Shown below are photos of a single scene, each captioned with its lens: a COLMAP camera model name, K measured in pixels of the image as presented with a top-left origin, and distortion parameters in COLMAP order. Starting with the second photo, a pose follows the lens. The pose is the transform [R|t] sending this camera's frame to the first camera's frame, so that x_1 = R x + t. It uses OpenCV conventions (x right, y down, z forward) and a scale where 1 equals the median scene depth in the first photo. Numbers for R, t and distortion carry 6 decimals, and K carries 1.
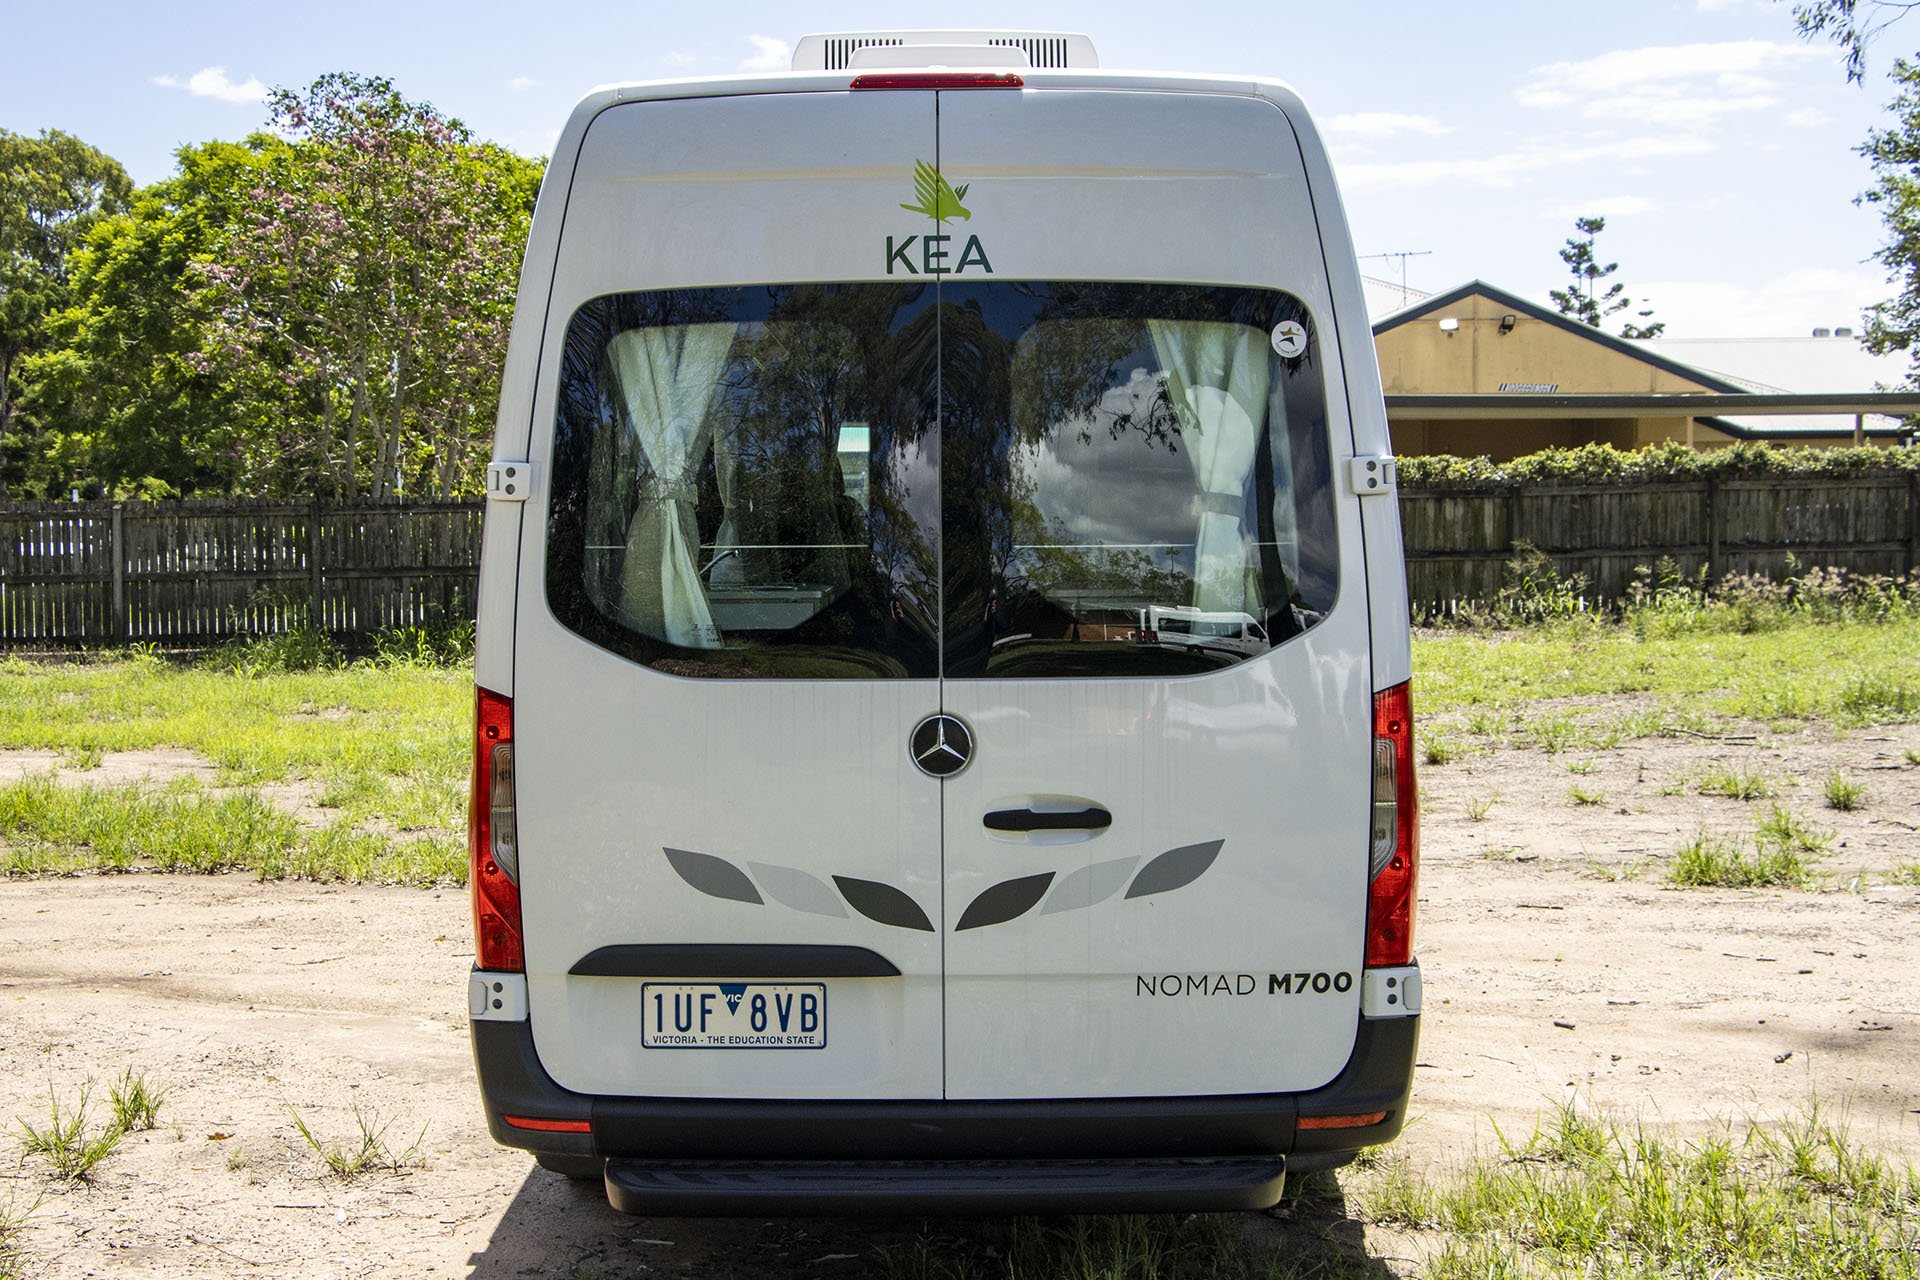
lens RADIAL K [[2633.0, 0, 961.1], [0, 2633.0, 640.2], [0, 0, 1]] dist [-0.004555, 0.000000]
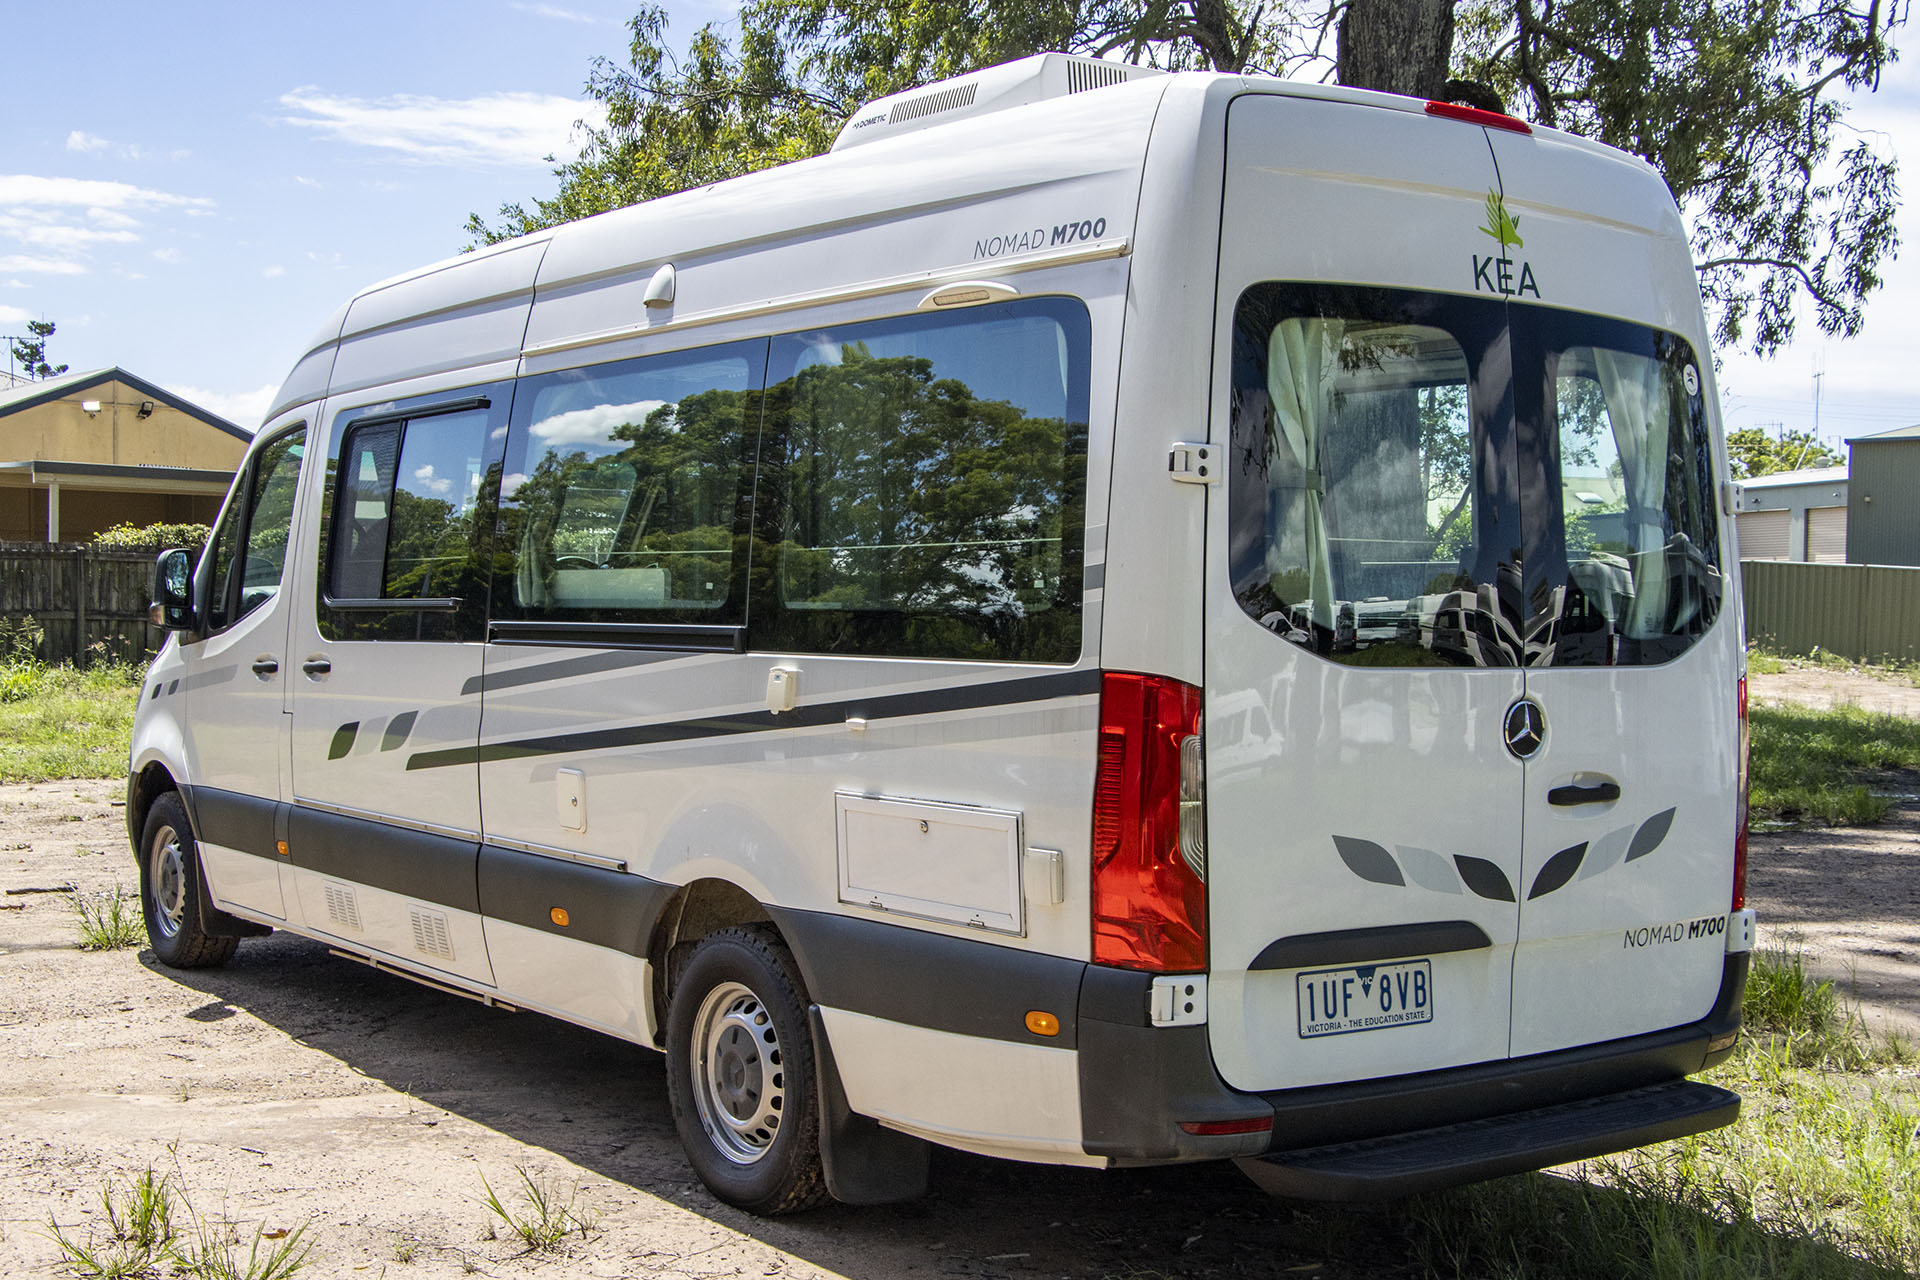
lens RADIAL K [[2269.9, 0, 977.0], [0, 2269.9, 635.2], [0, 0, 1]] dist [-0.014324, 0.000000]
pose [[0.799317, 0.009700, 0.600831, -0.738047], [0.008668, 0.999580, -0.027668, 0.025087], [-0.600847, 0.027324, 0.798897, 0.385211]]
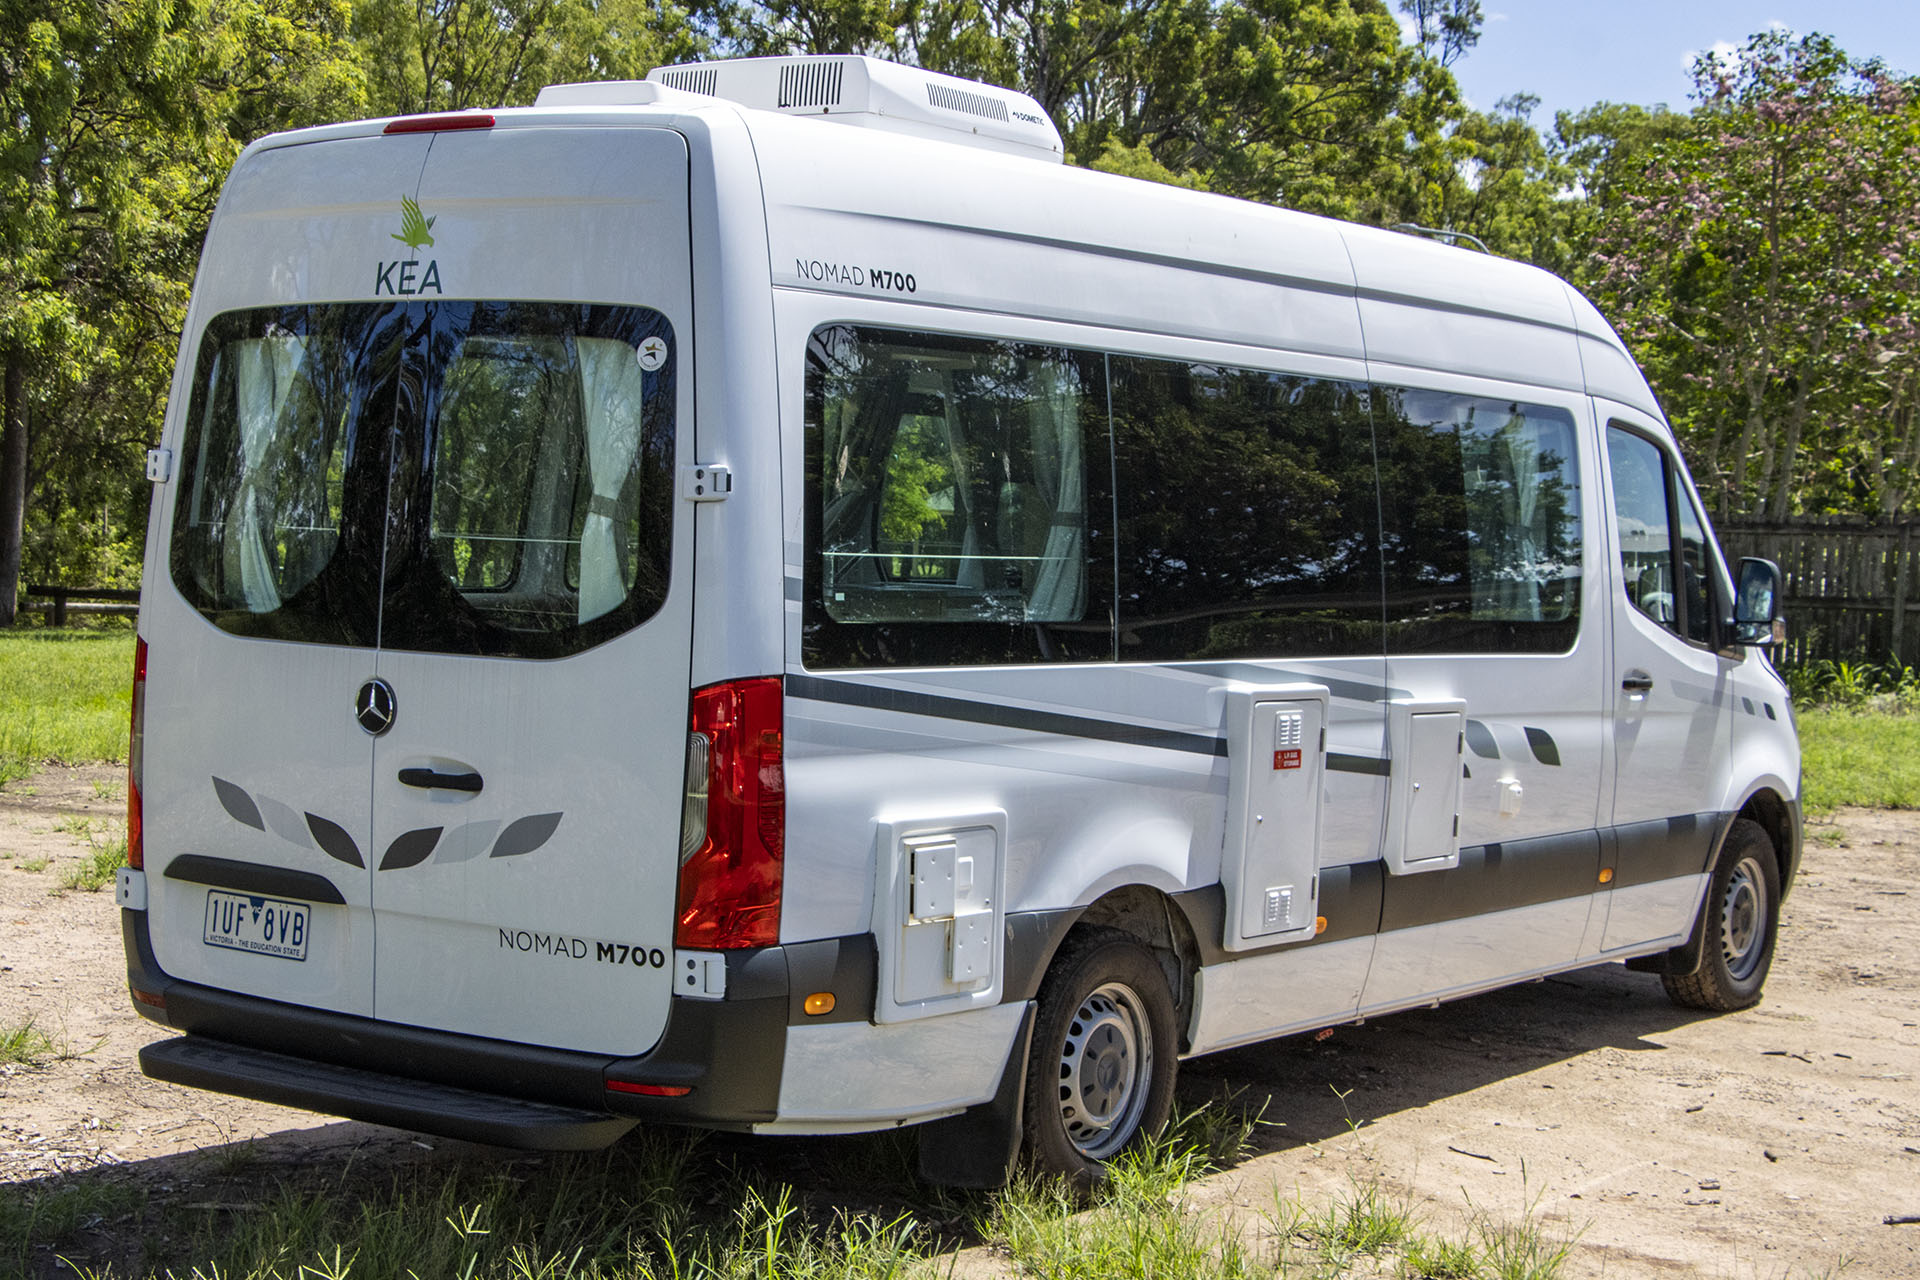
lens RADIAL K [[3074.3, 0, 947.4], [0, 3074.3, 641.1], [0, 0, 1]] dist [0.038930, 0.000000]
pose [[0.816262, 0.060572, -0.574497, 0.950541], [-0.068287, 0.997632, 0.008161, -0.016131], [0.573631, 0.032569, 0.818466, 0.046636]]
